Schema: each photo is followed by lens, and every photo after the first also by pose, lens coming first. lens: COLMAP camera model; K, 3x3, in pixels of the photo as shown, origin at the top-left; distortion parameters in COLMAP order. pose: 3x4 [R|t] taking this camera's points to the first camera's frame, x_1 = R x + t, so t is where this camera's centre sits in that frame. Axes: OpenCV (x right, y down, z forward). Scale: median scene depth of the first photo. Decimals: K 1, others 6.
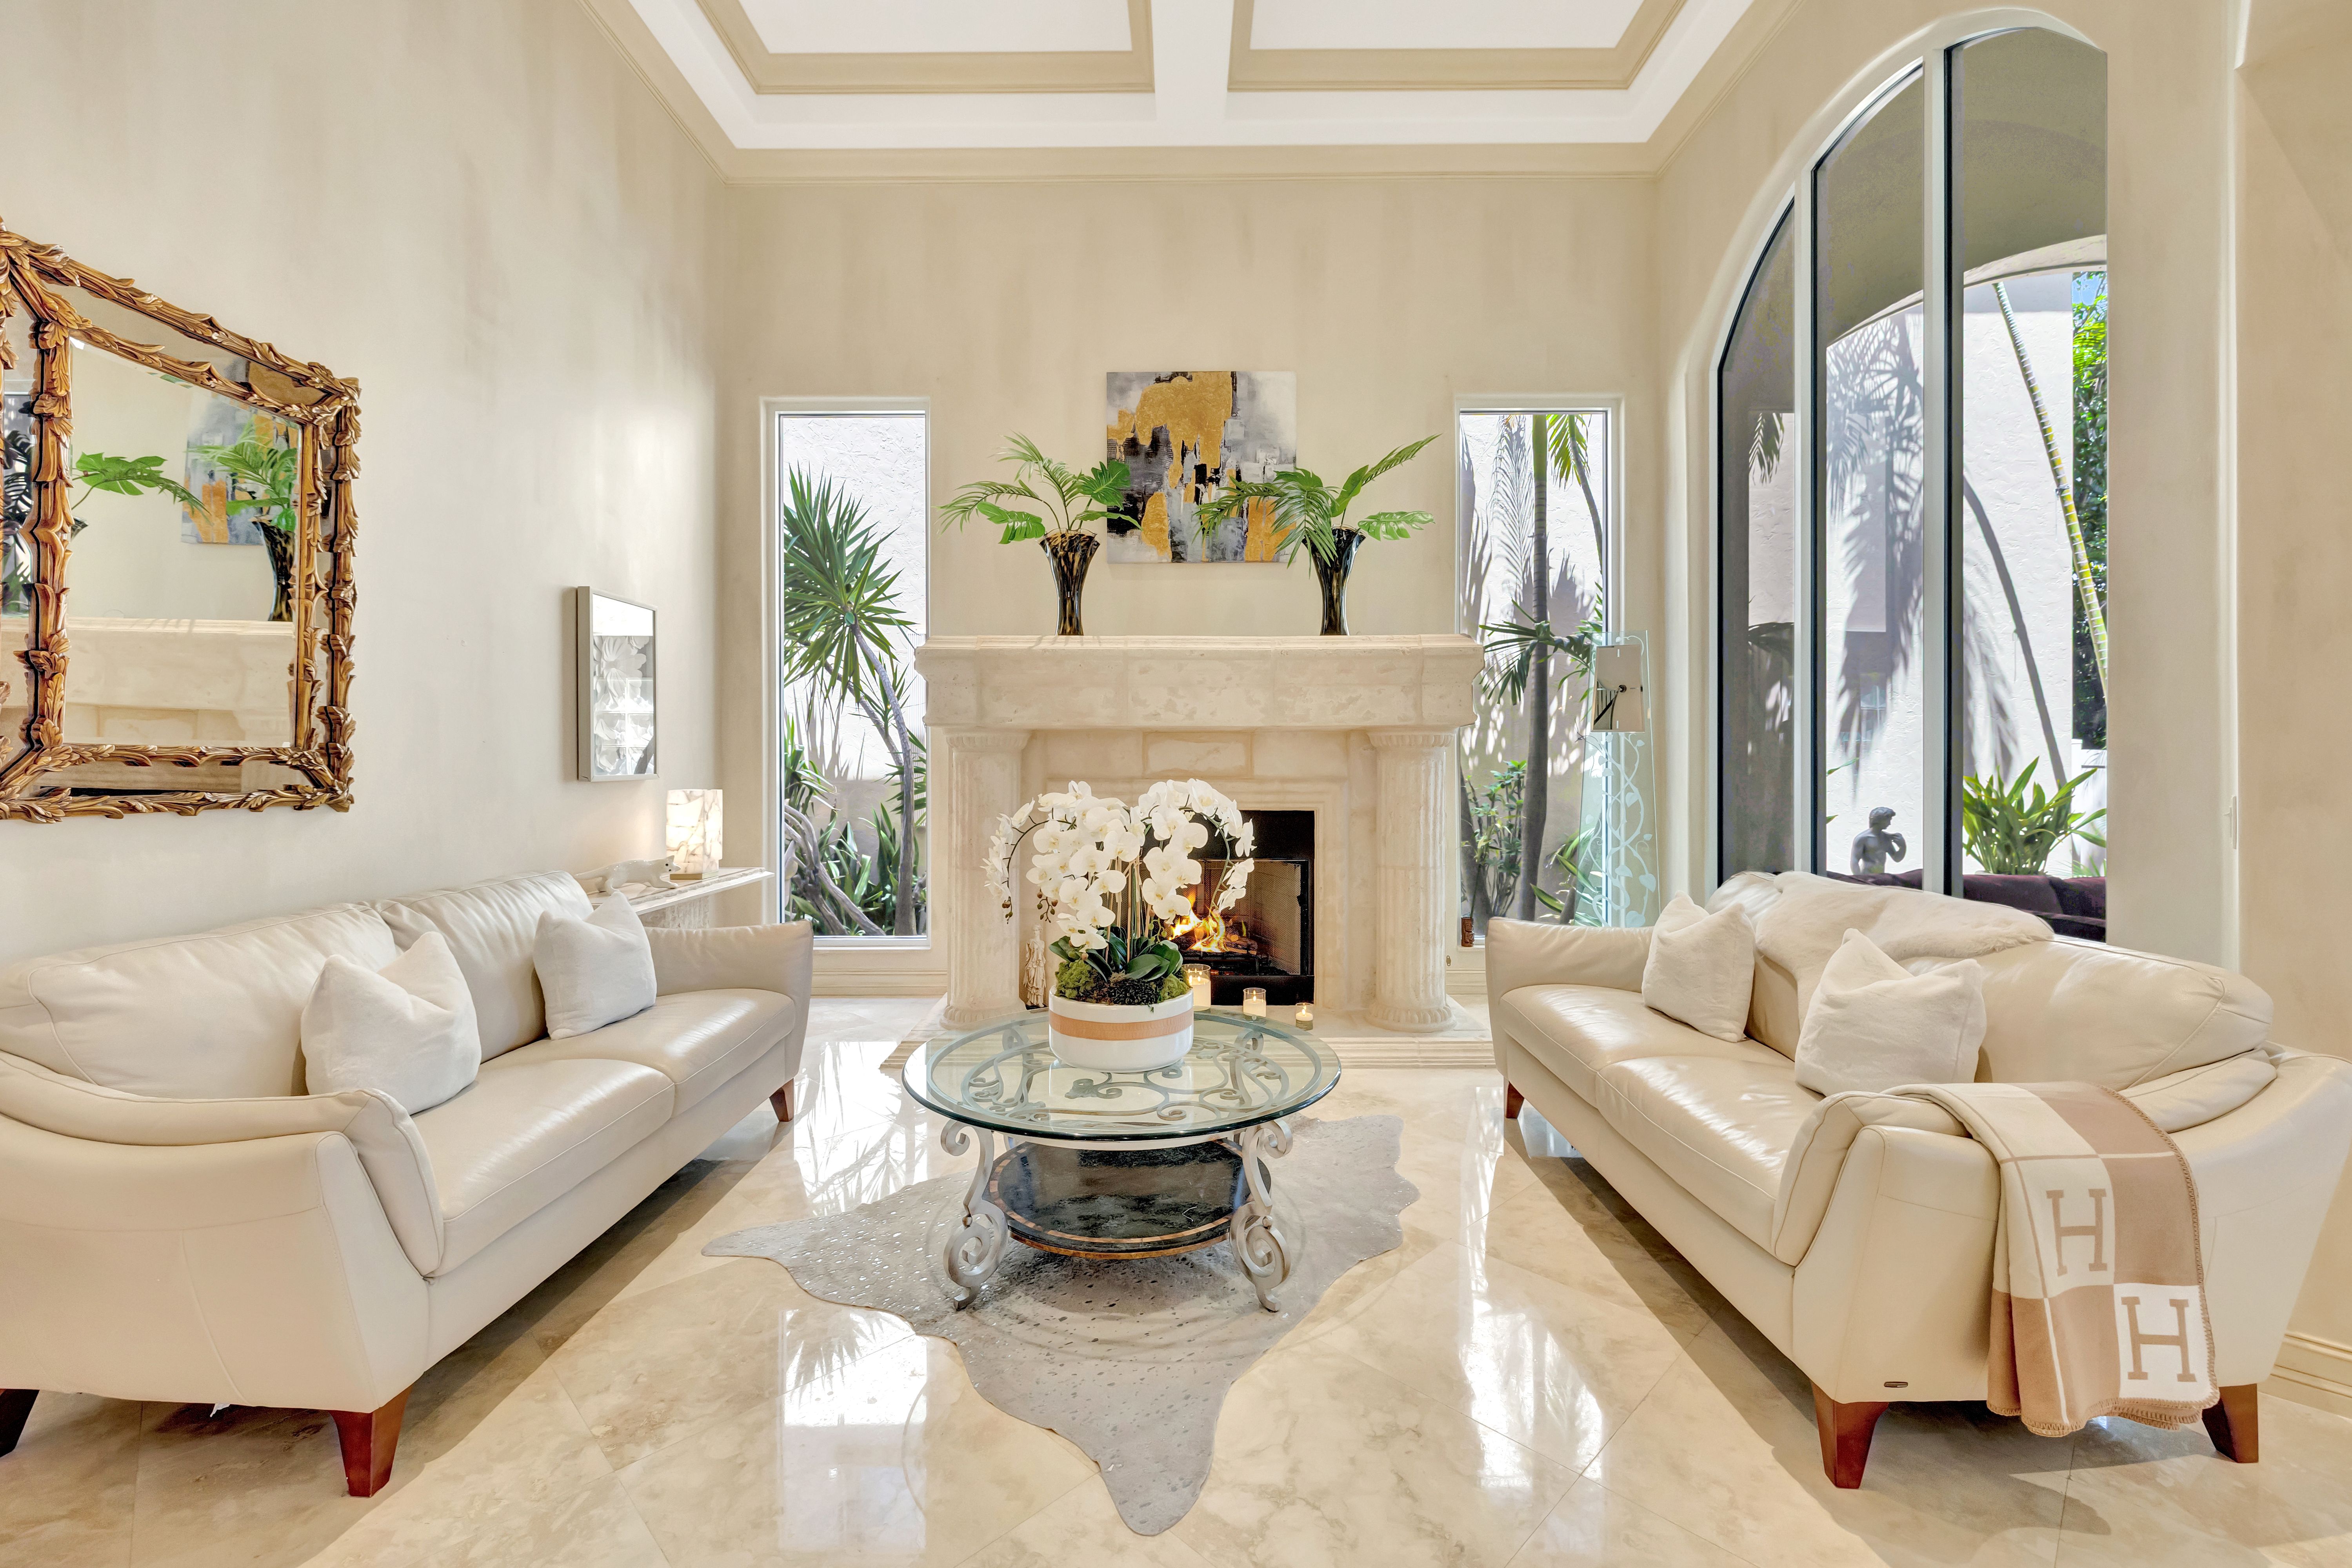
lens RADIAL K [[994.6, 0, 1166.6], [0, 994.6, 757.7], [0, 0, 1]] dist [-0.000353, -0.000483]
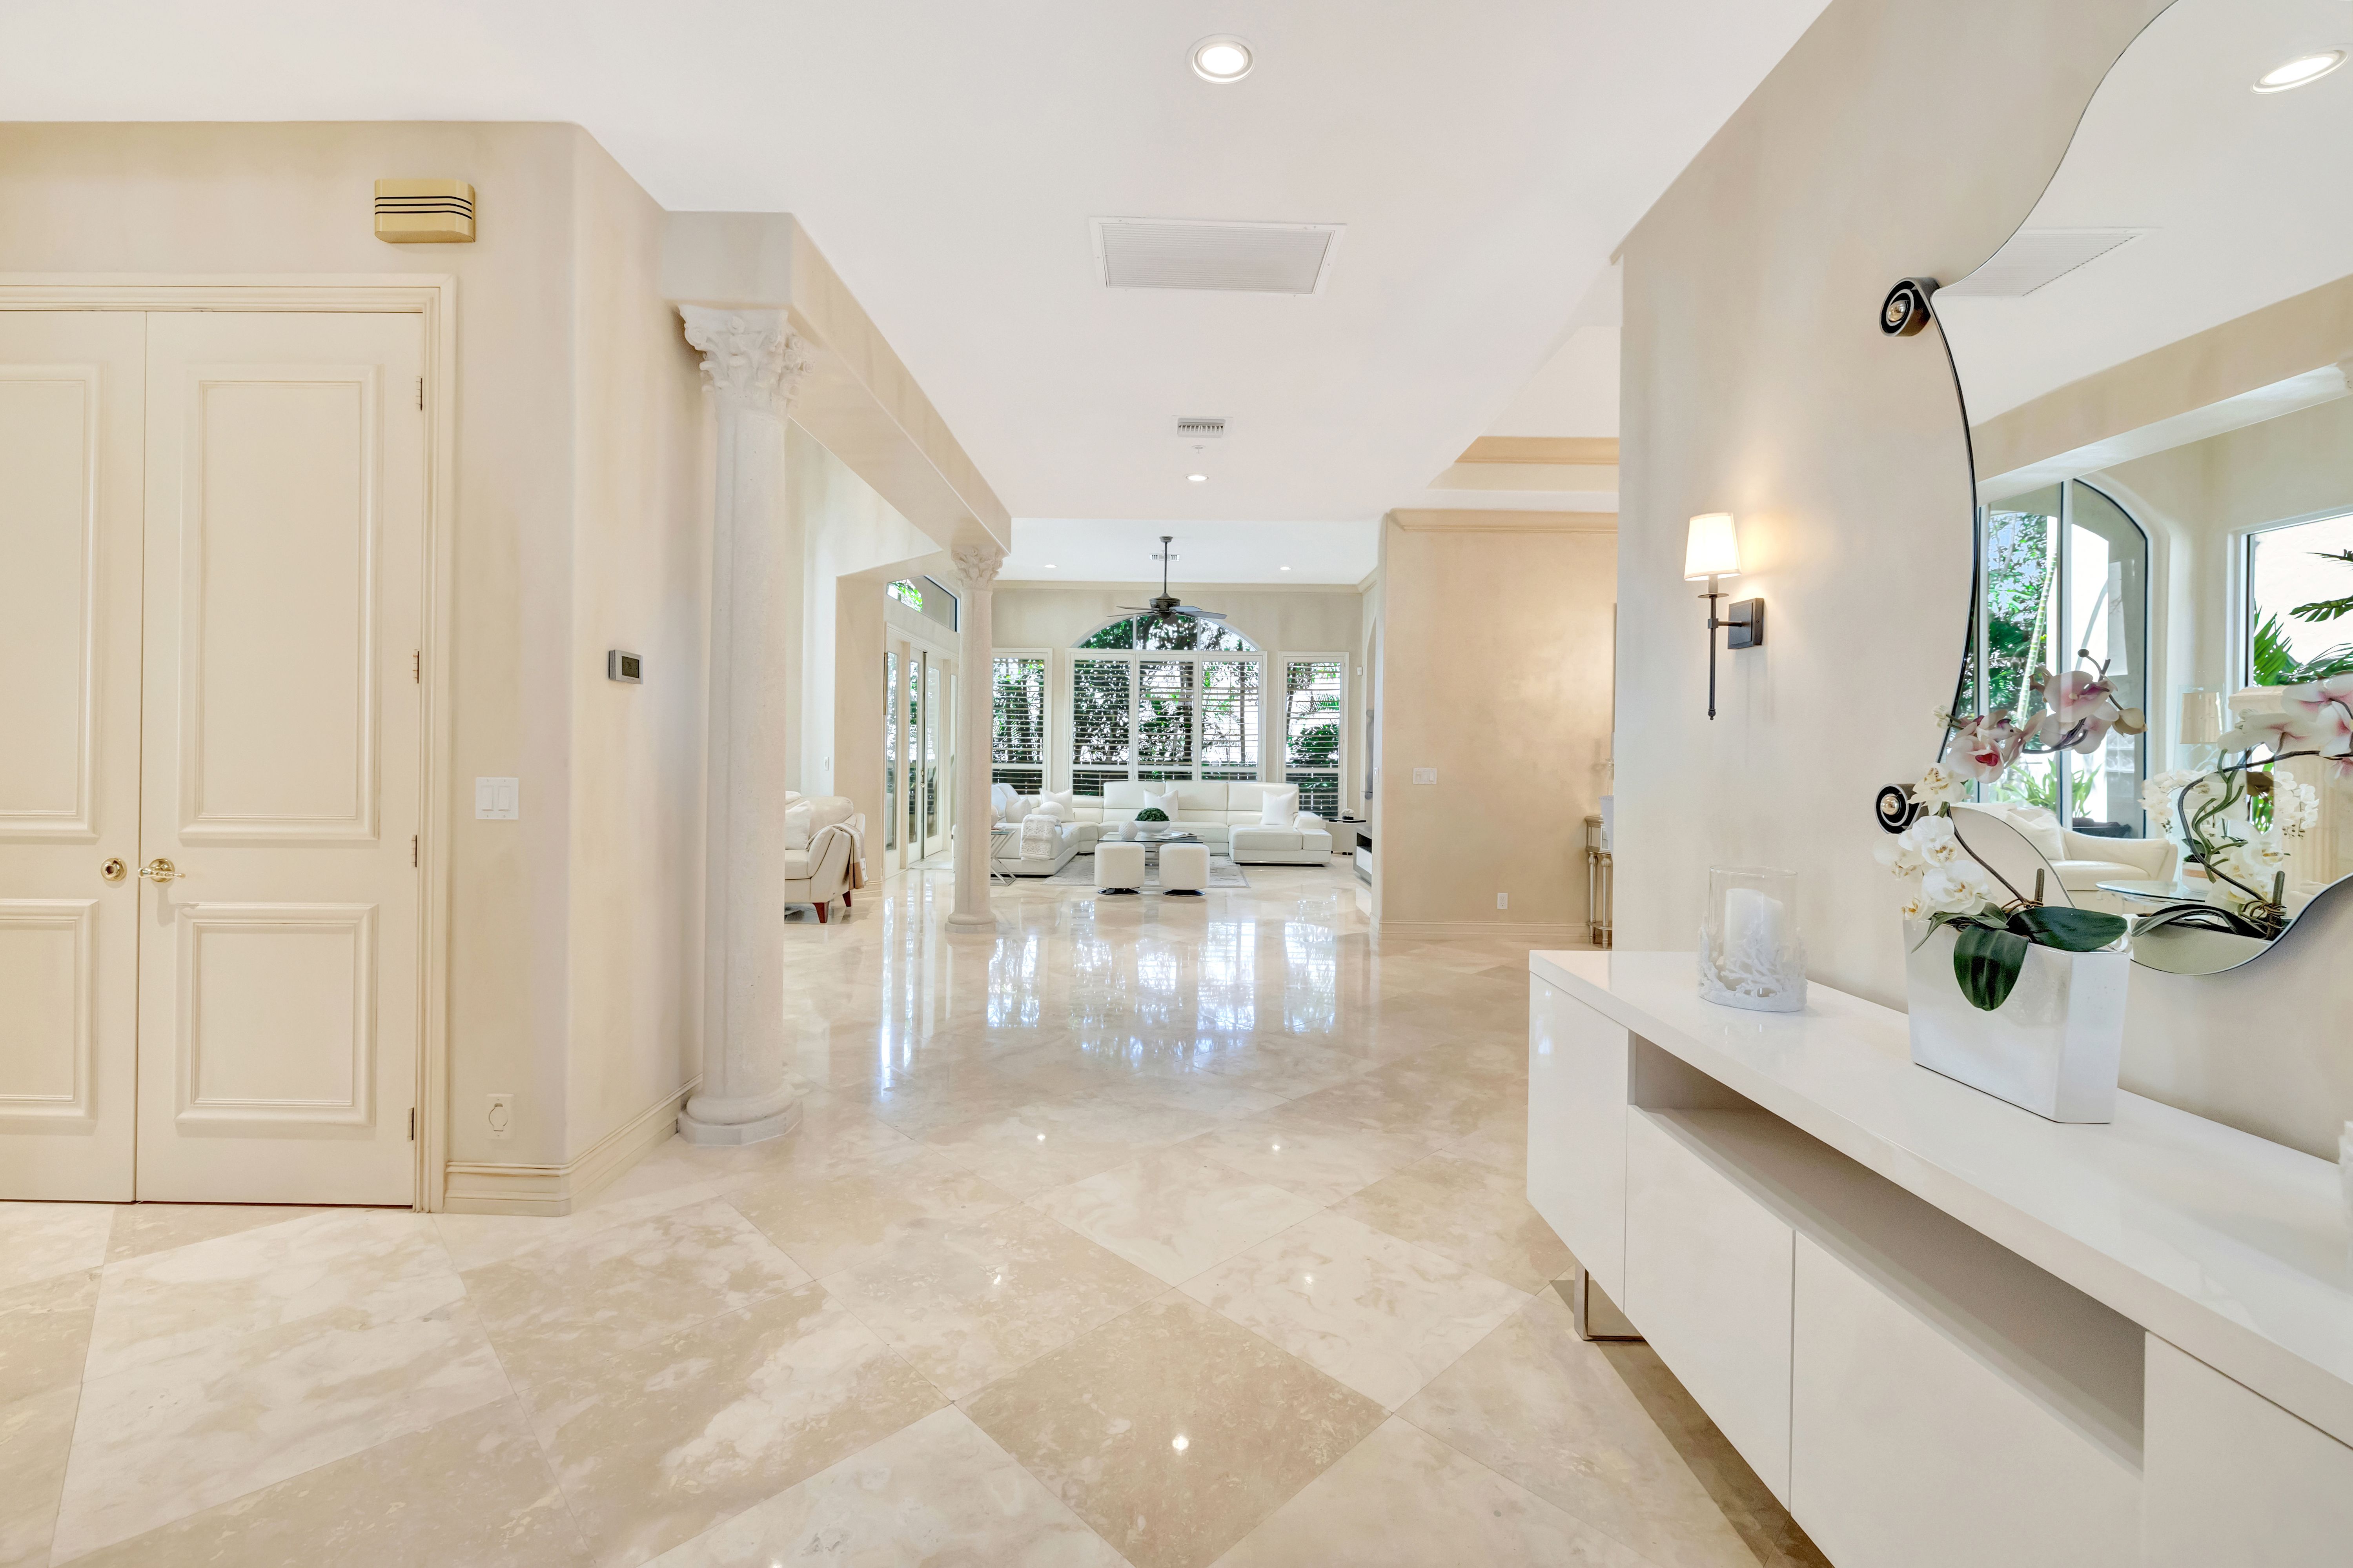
lens RADIAL K [[987.0, 0, 1171.4], [0, 987.0, 749.3], [0, 0, 1]] dist [-0.000335, -0.000034]
pose [[0.000028, 0.003621, 0.999993, -1.248165], [-0.013743, 0.999899, -0.003620, 0.002096], [-0.999906, -0.013743, 0.000078, -0.156415]]
